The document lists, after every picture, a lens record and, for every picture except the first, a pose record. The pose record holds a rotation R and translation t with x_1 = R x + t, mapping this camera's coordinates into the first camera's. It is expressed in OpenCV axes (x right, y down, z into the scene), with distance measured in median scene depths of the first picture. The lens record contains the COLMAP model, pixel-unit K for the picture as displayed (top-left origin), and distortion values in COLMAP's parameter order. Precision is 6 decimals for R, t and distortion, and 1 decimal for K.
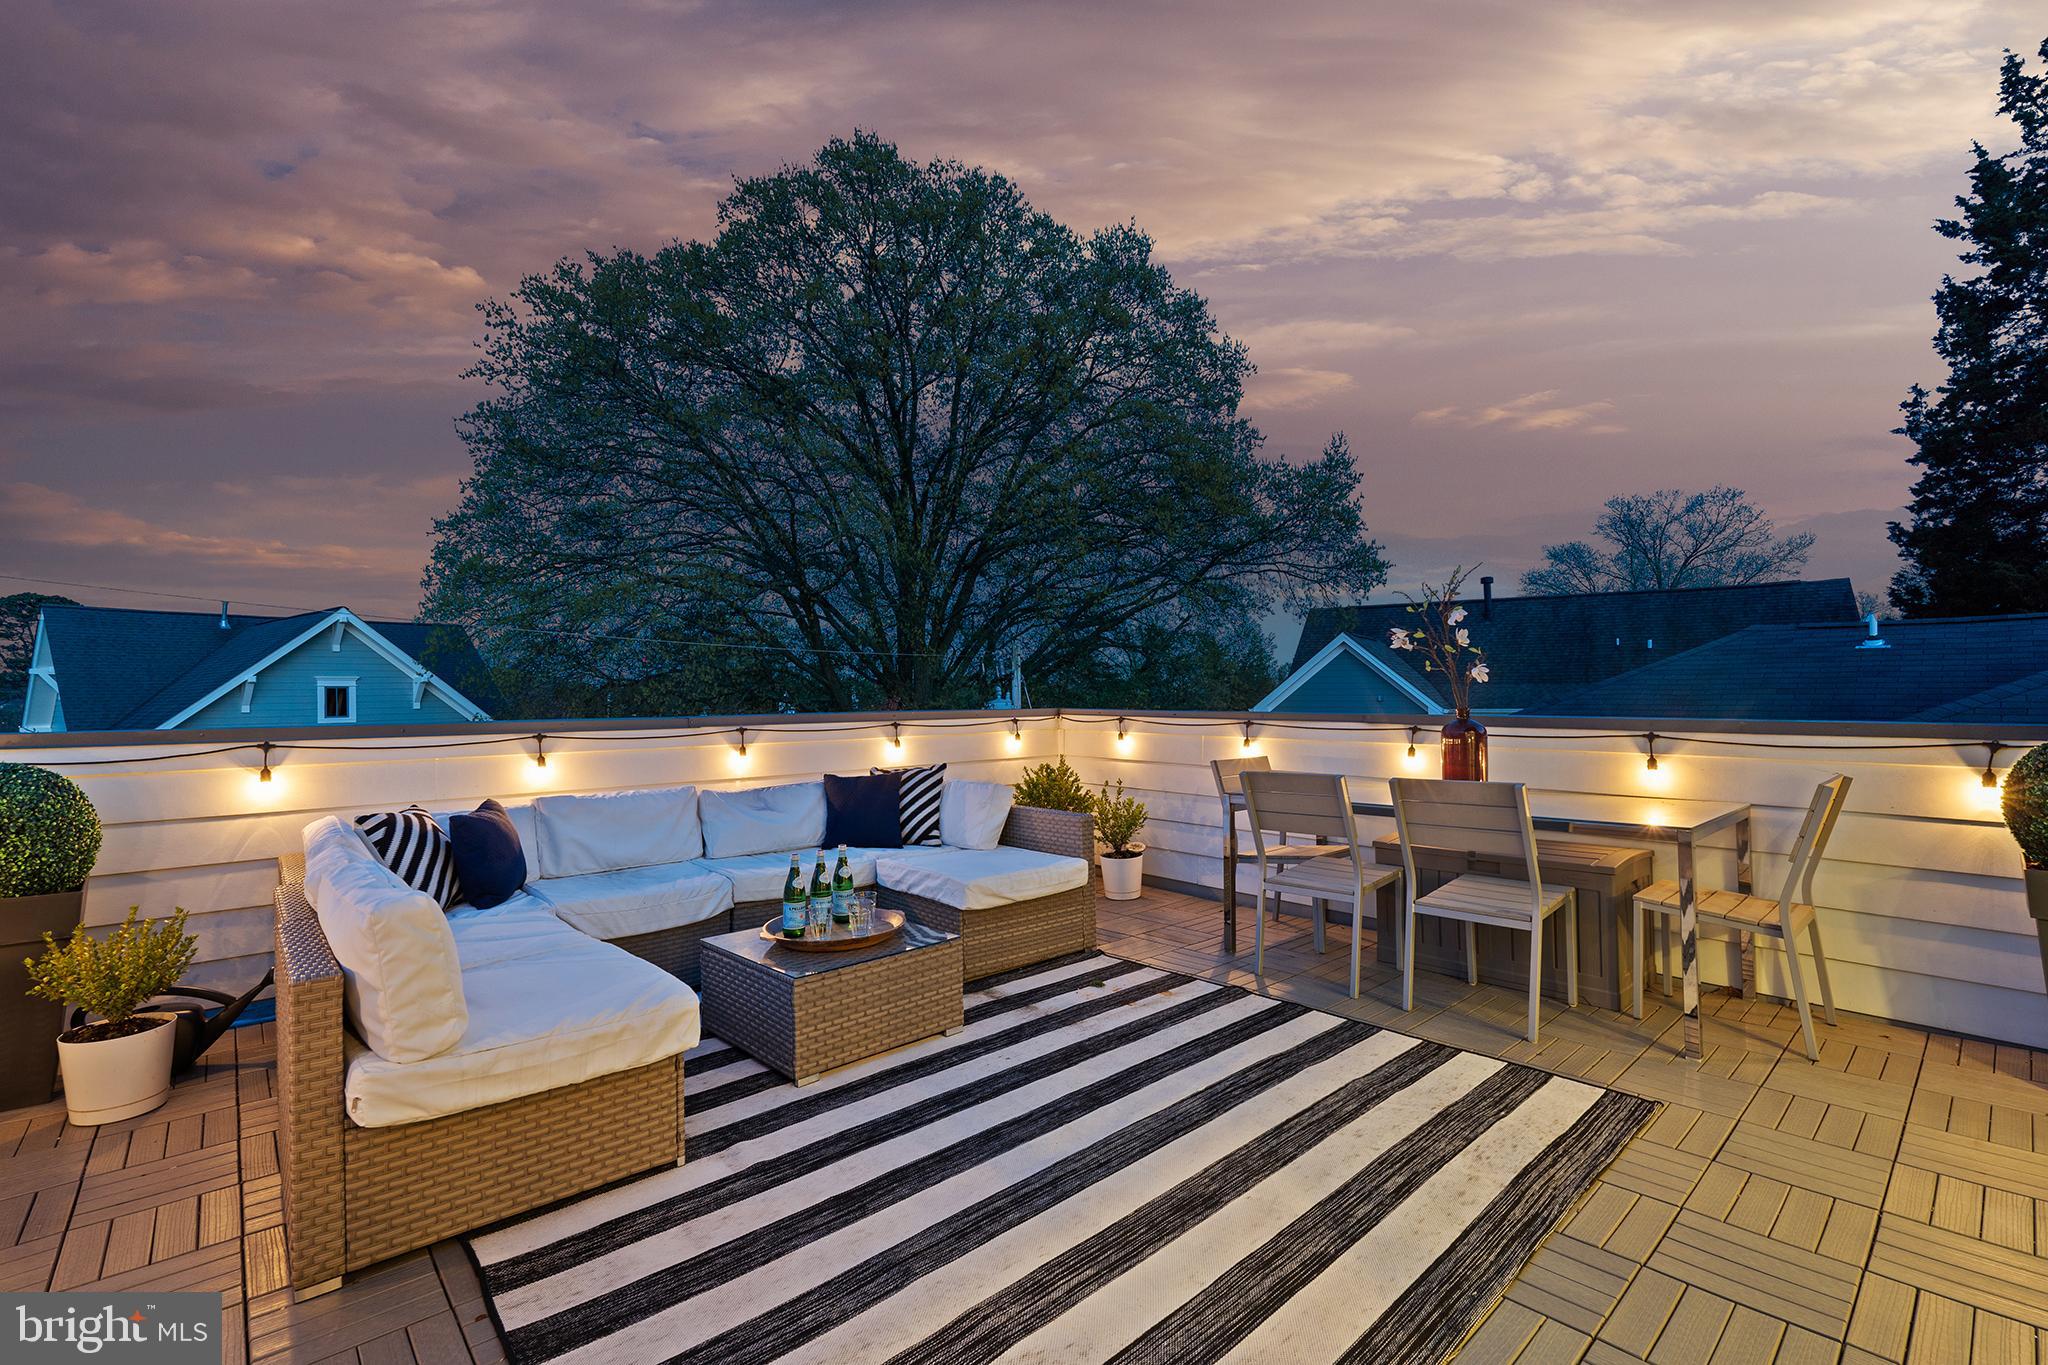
lens RADIAL K [[895.1, 0, 1009.1], [0, 895.1, 684.2], [0, 0, 1]] dist [0.000263, 0.000096]
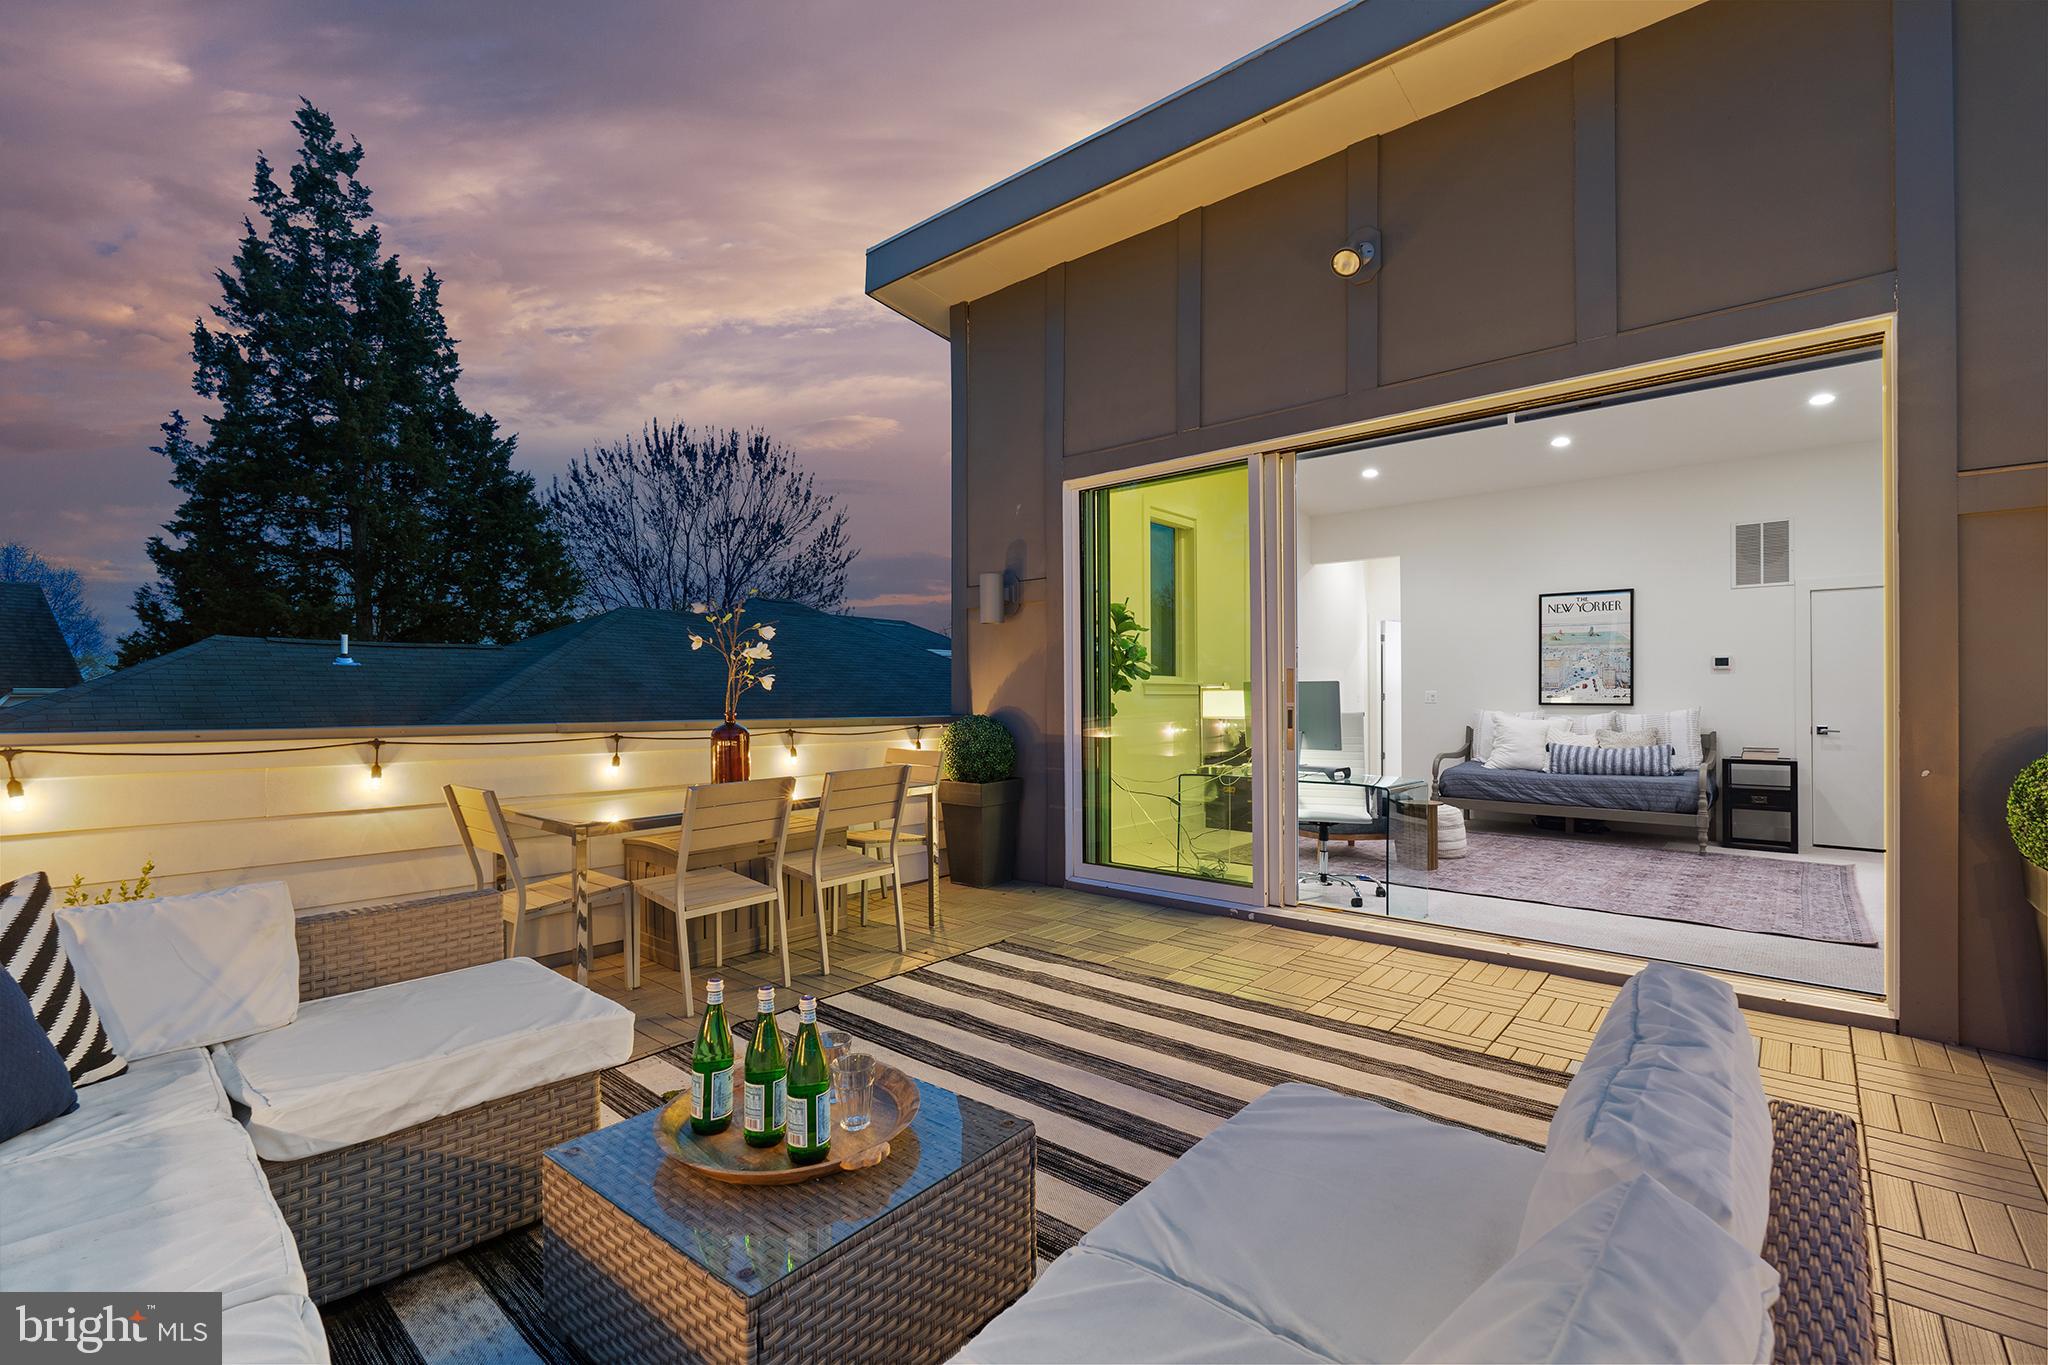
lens RADIAL K [[895.1, 0, 1015.6], [0, 895.1, 687.5], [0, 0, 1]] dist [0.000263, 0.000096]
pose [[-0.122993, 0.020377, 0.992198, -0.535022], [-0.005713, 0.999758, -0.021240, 0.013011], [-0.992391, -0.008281, -0.122846, 0.654611]]
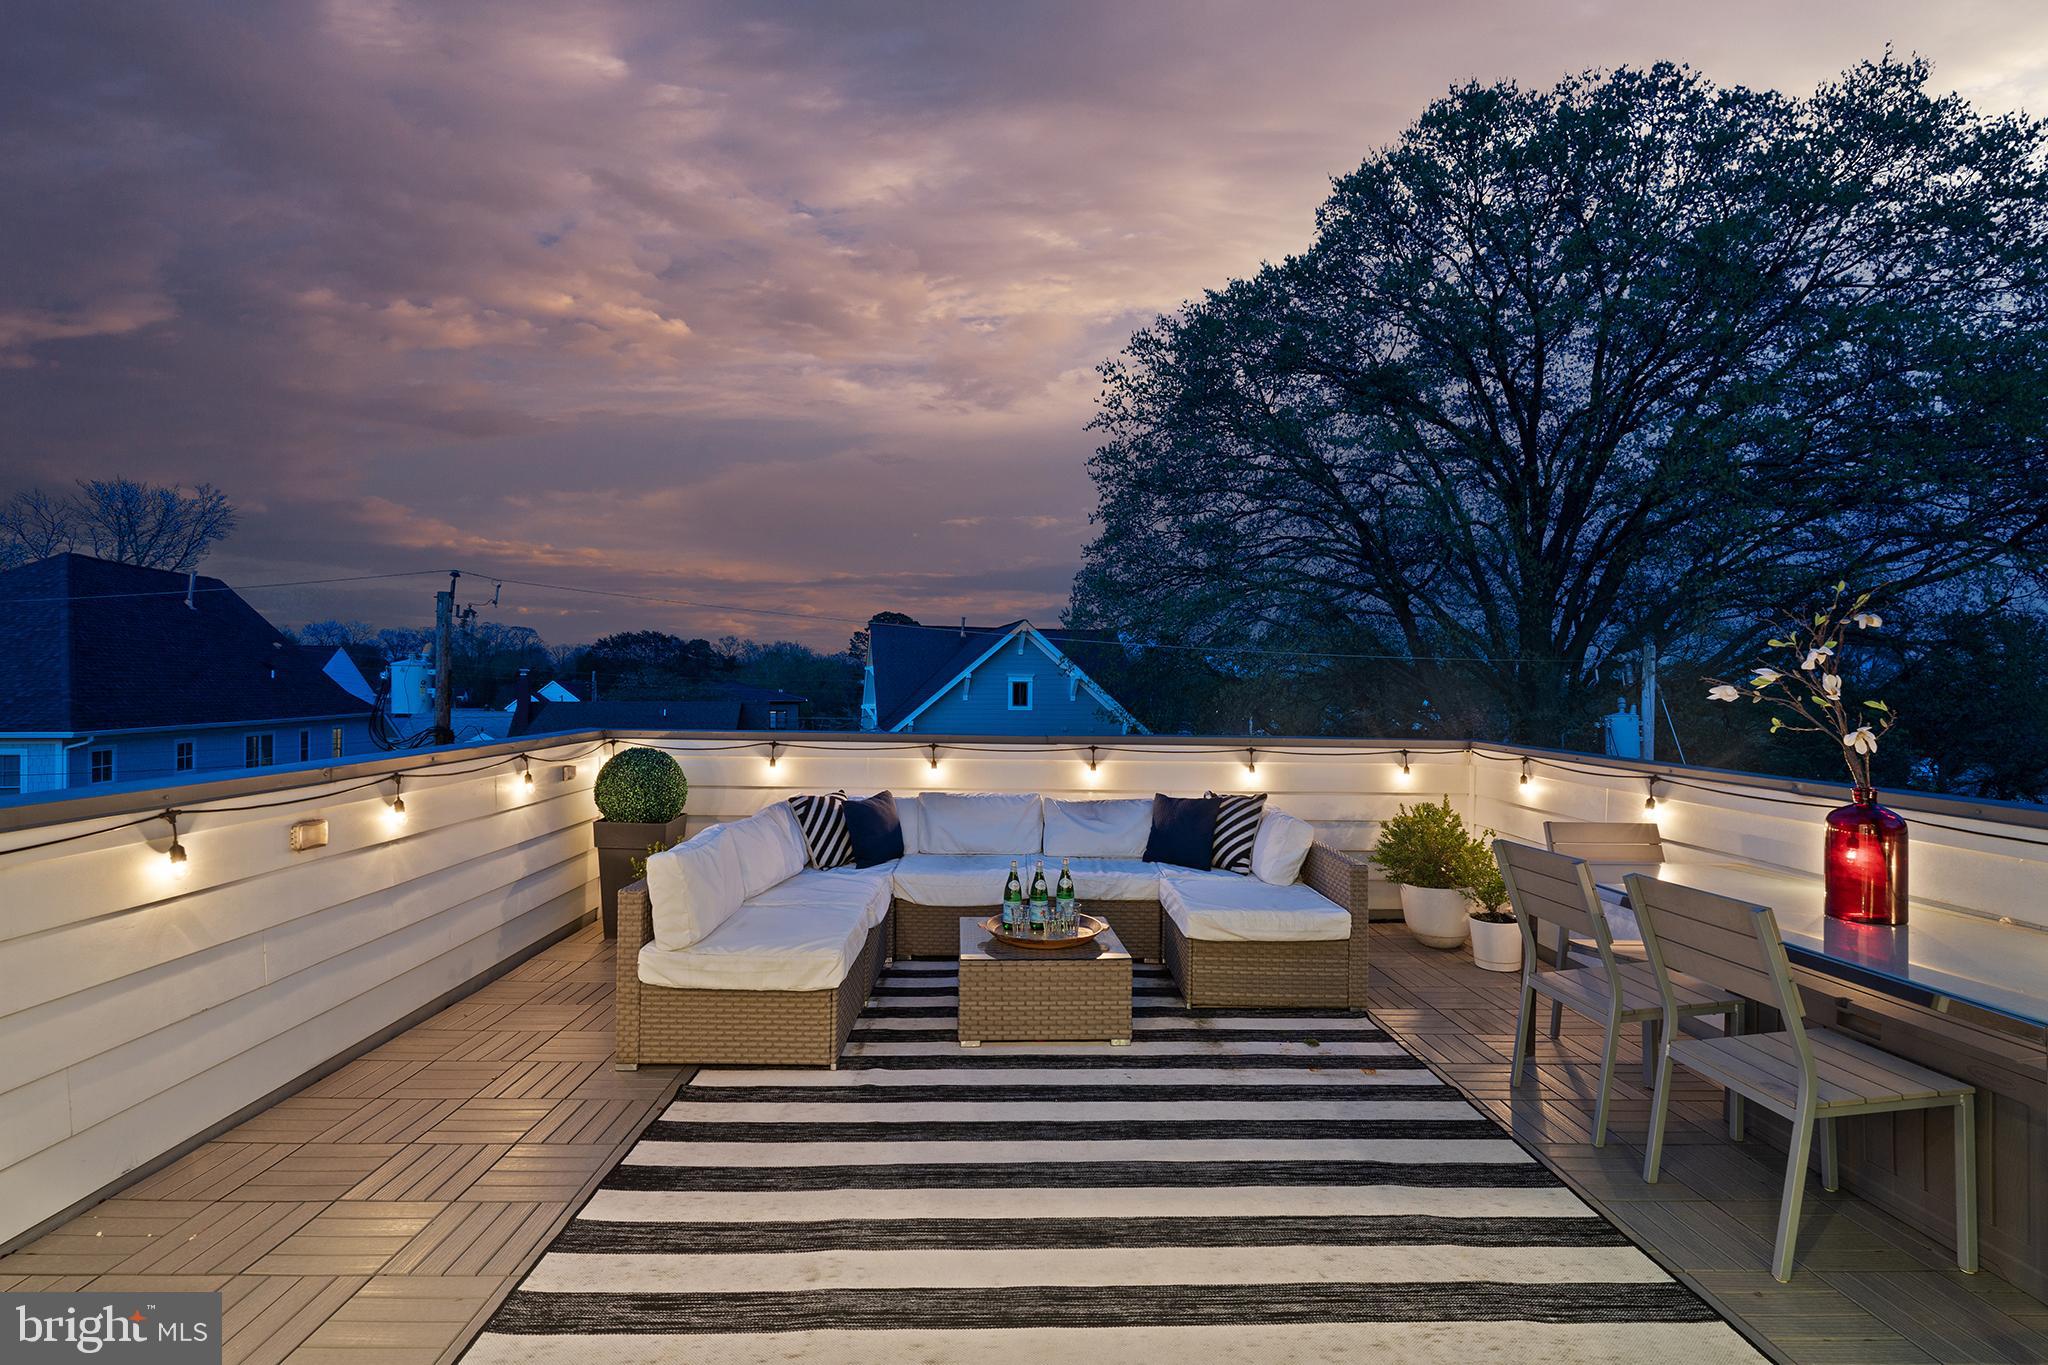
lens RADIAL K [[895.1, 0, 1025.0], [0, 895.1, 689.1], [0, 0, 1]] dist [0.000263, 0.000096]
pose [[0.771960, 0.021619, -0.635304, 0.368812], [-0.014660, 0.999761, 0.016208, -0.042887], [0.635503, -0.003198, 0.772092, 0.054019]]
